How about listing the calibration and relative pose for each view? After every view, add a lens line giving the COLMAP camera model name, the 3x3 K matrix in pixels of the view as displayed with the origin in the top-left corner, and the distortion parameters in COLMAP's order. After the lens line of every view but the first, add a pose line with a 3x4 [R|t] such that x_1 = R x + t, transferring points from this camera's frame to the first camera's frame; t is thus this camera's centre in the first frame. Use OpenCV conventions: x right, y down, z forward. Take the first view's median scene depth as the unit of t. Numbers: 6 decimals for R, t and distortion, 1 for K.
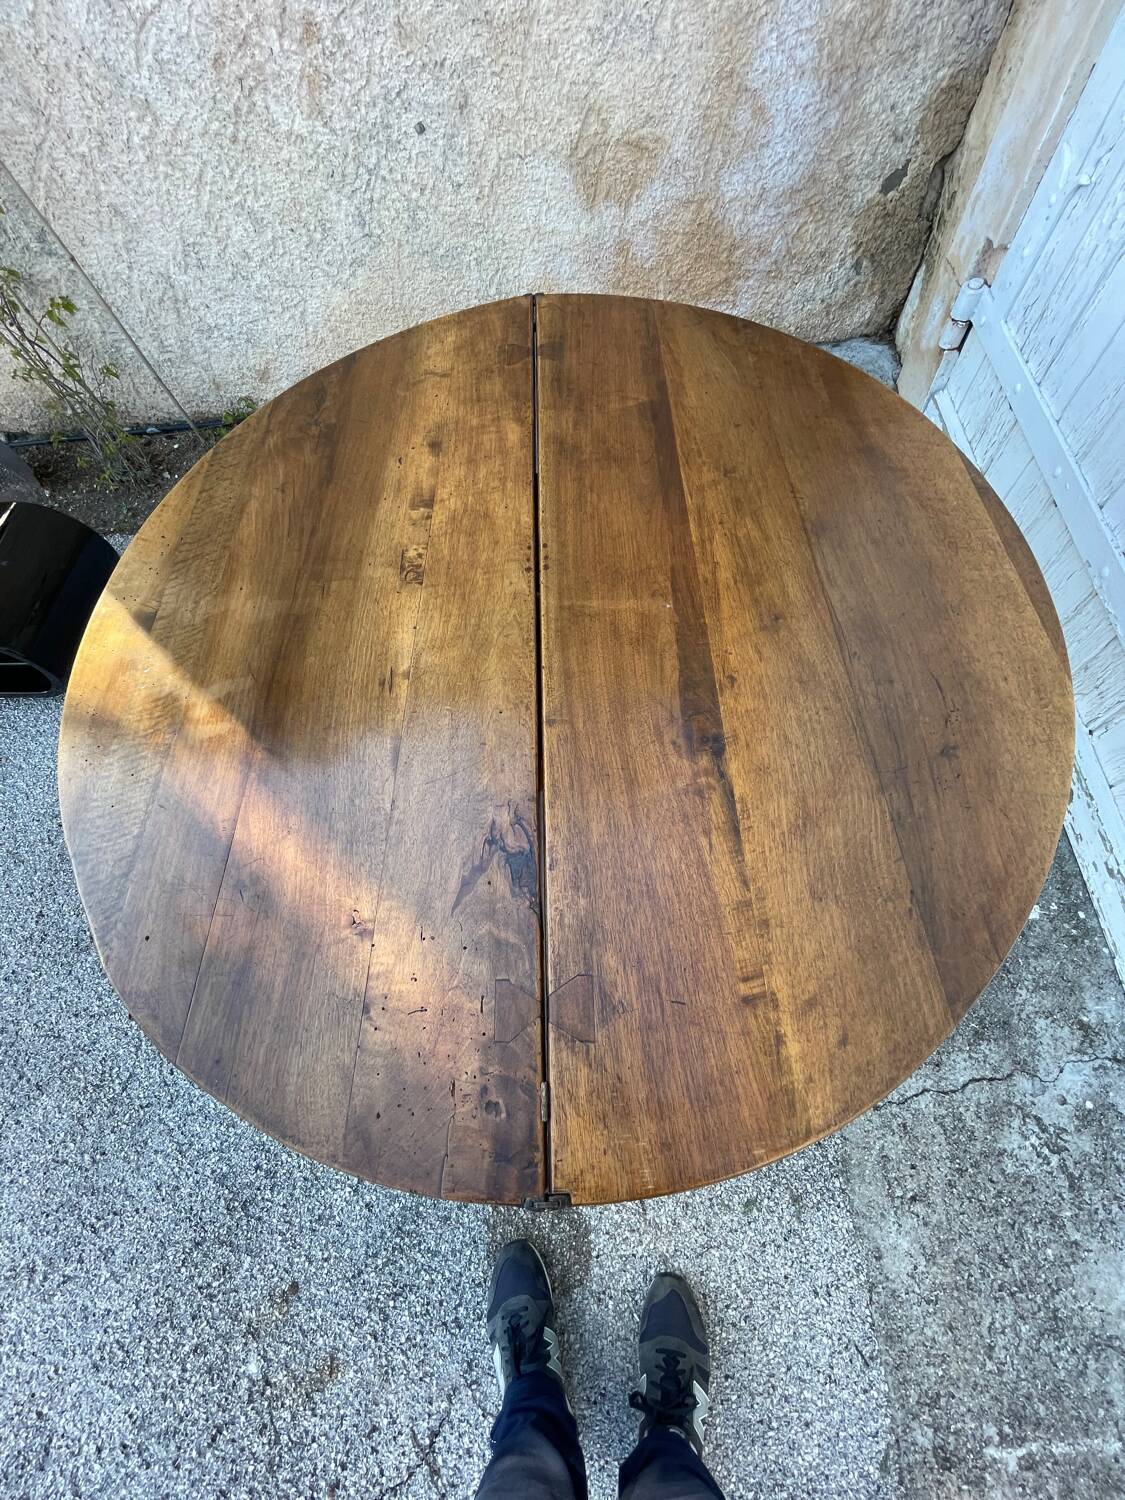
lens RADIAL K [[611.4, 0, 568.0], [0, 611.4, 752.0], [0, 0, 1]] dist [-0.003052, 0.000471]
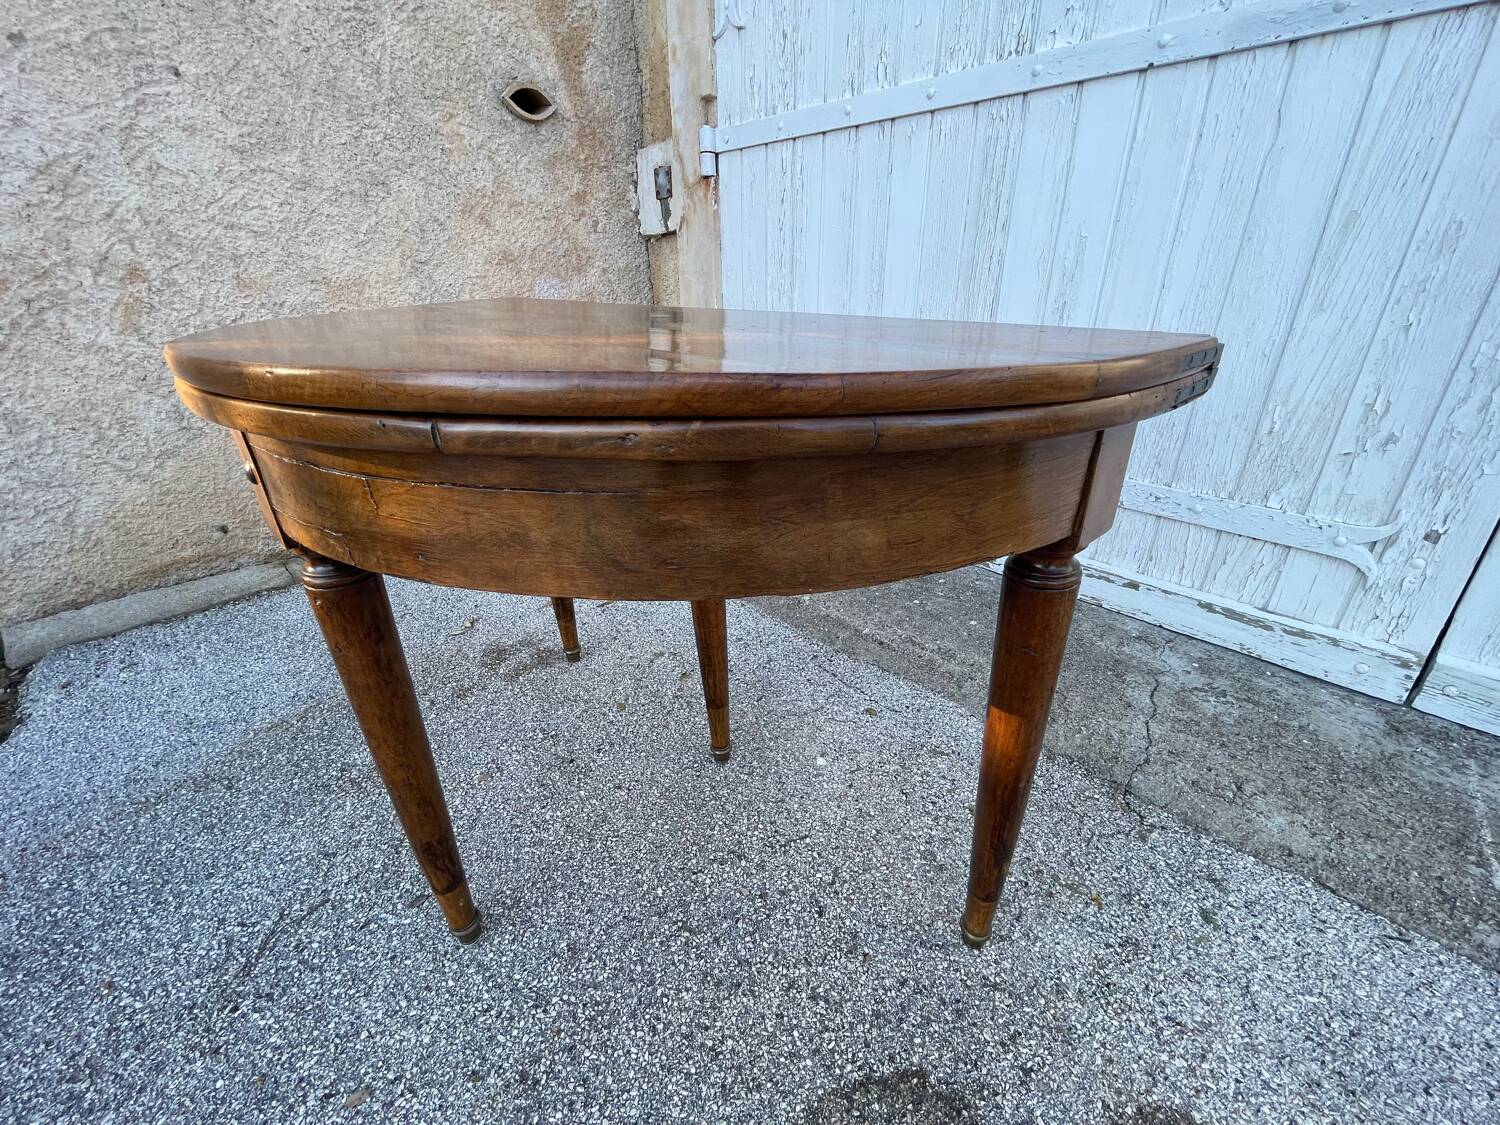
lens RADIAL K [[611.4, 0, 753.5], [0, 611.4, 558.4], [0, 0, 1]] dist [-0.003052, 0.000471]
pose [[0.716664, -0.202501, 0.667373, -0.585723], [0.596611, 0.673577, -0.436292, 0.403101], [-0.361177, 0.710836, 0.603542, 0.371744]]
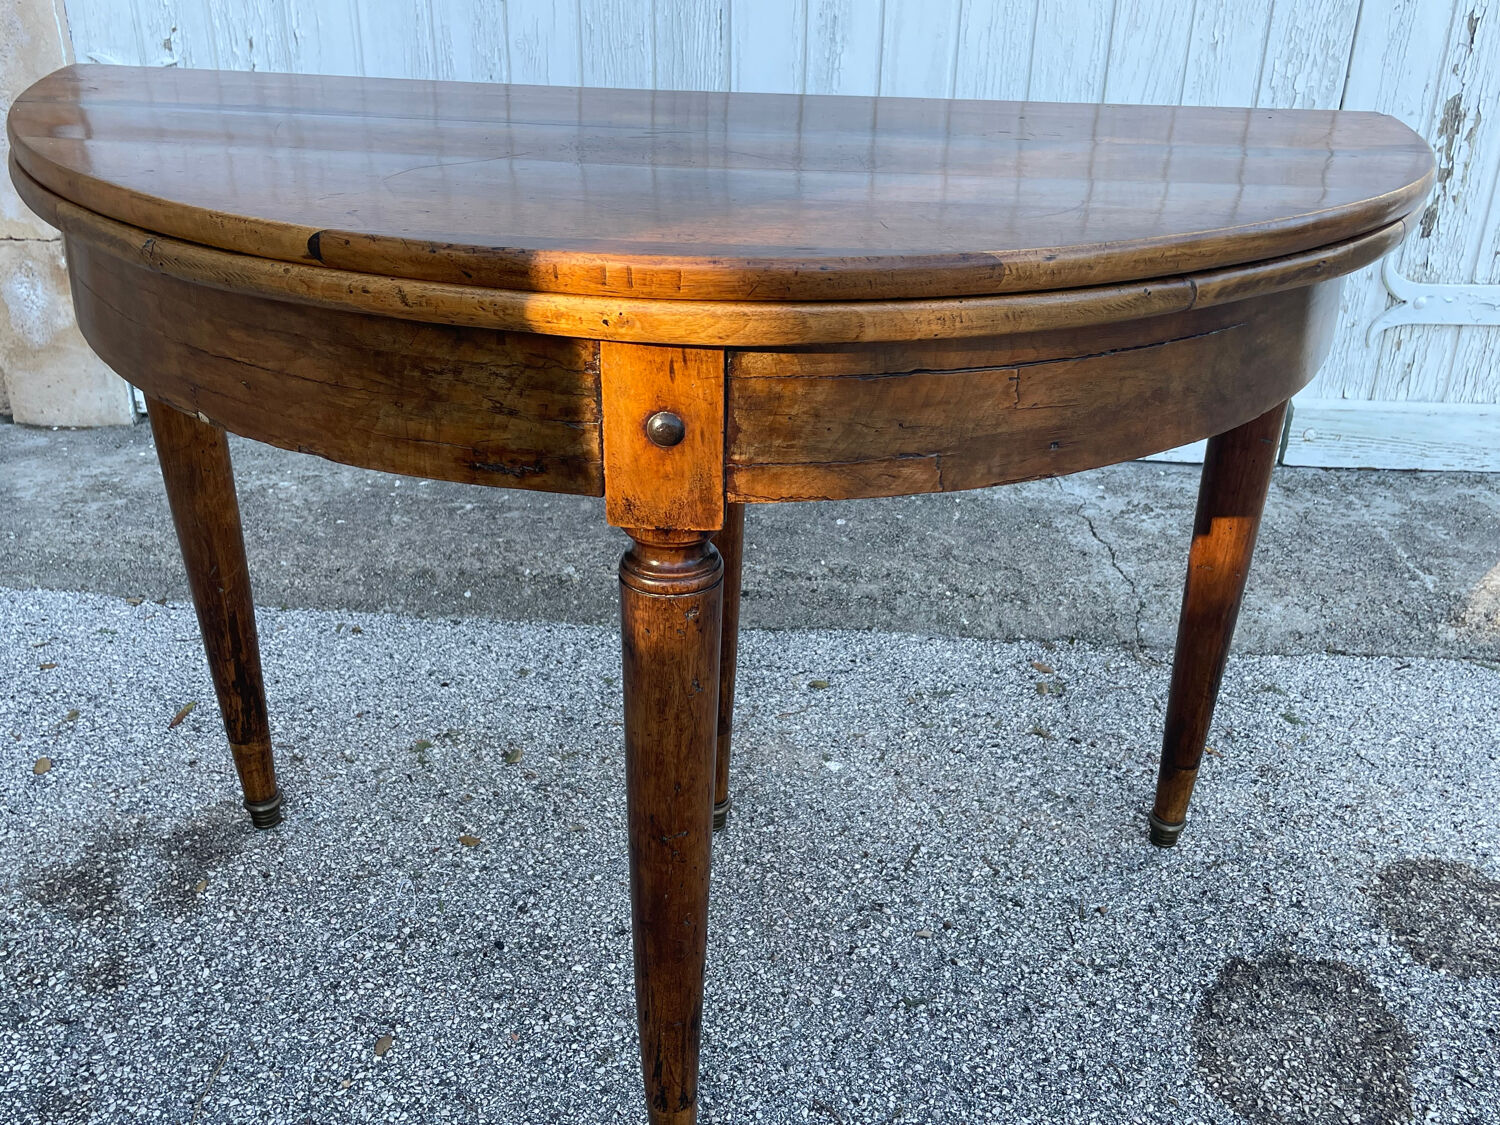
lens RADIAL K [[1419.0, 0, 756.7], [0, 1419.0, 541.0], [0, 0, 1]] dist [0.090574, -0.125233]
pose [[0.043482, -0.330259, 0.942888, -1.295473], [0.886019, 0.448815, 0.116344, -0.139297], [-0.461606, 0.830358, 0.312131, 0.564279]]
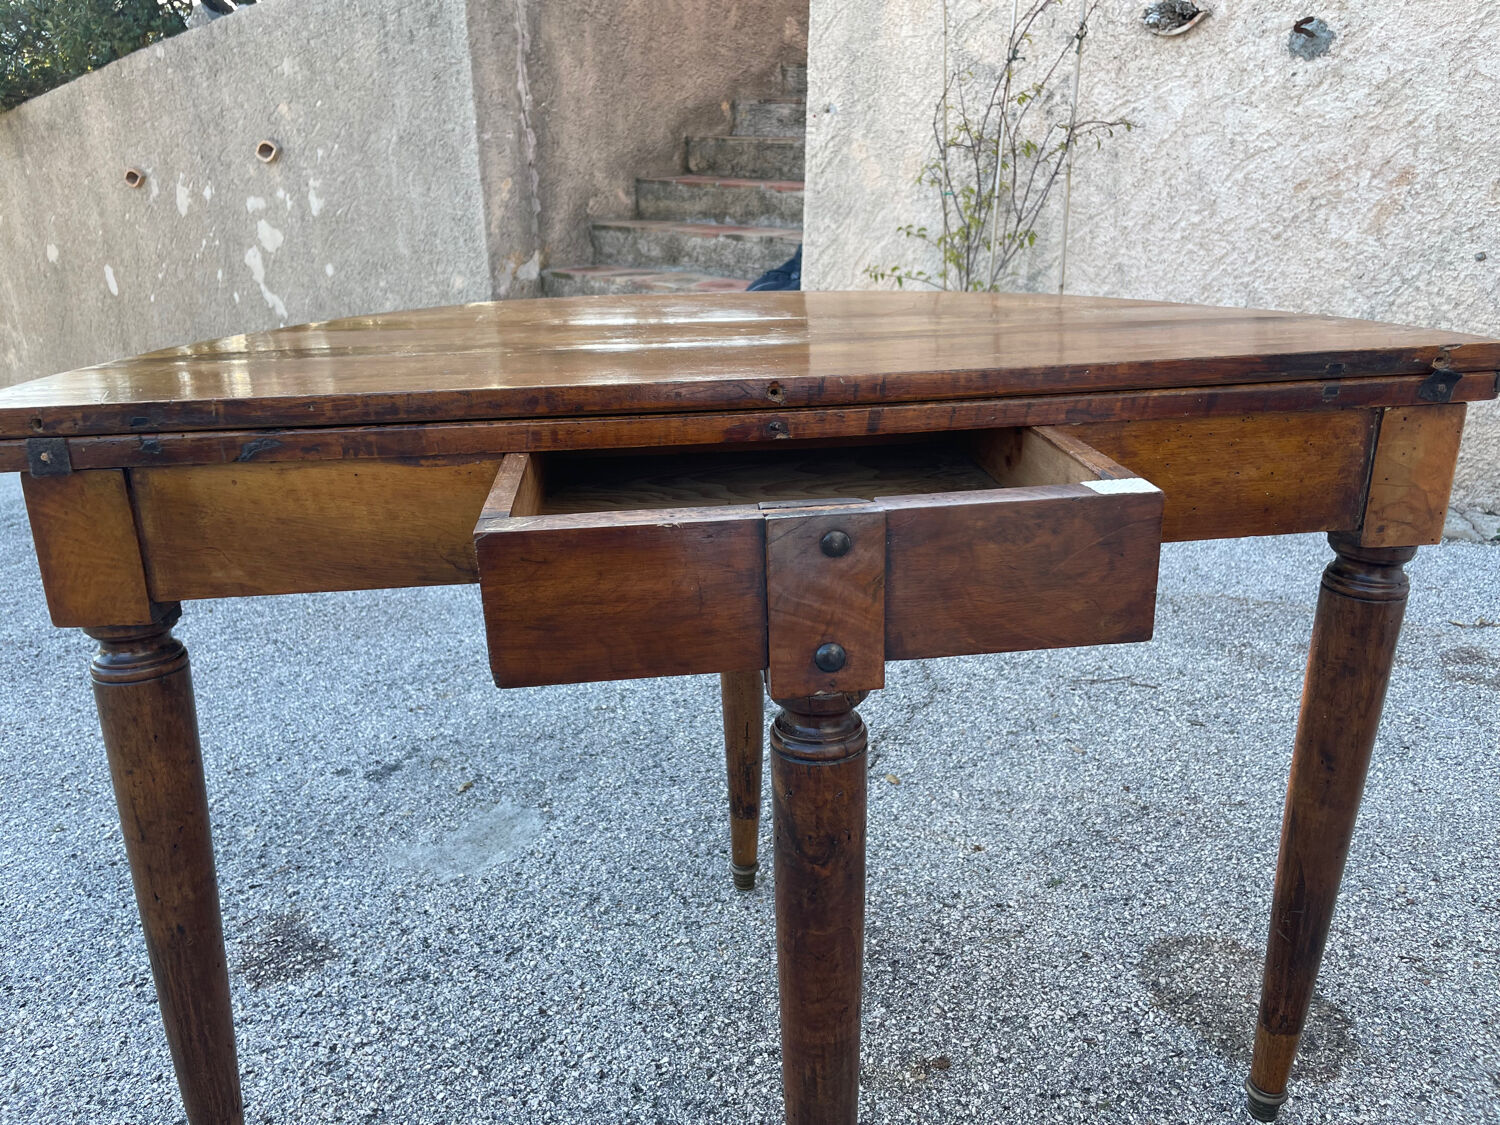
lens RADIAL K [[1141.4, 0, 749.7], [0, 1141.4, 543.7], [0, 0, 1]] dist [0.055199, -0.066152]
pose [[0.810602, 0.283488, -0.512406, -0.158517], [-0.556747, 0.644344, -0.524265, 1.273571], [0.181543, 0.710250, 0.680137, -0.212661]]
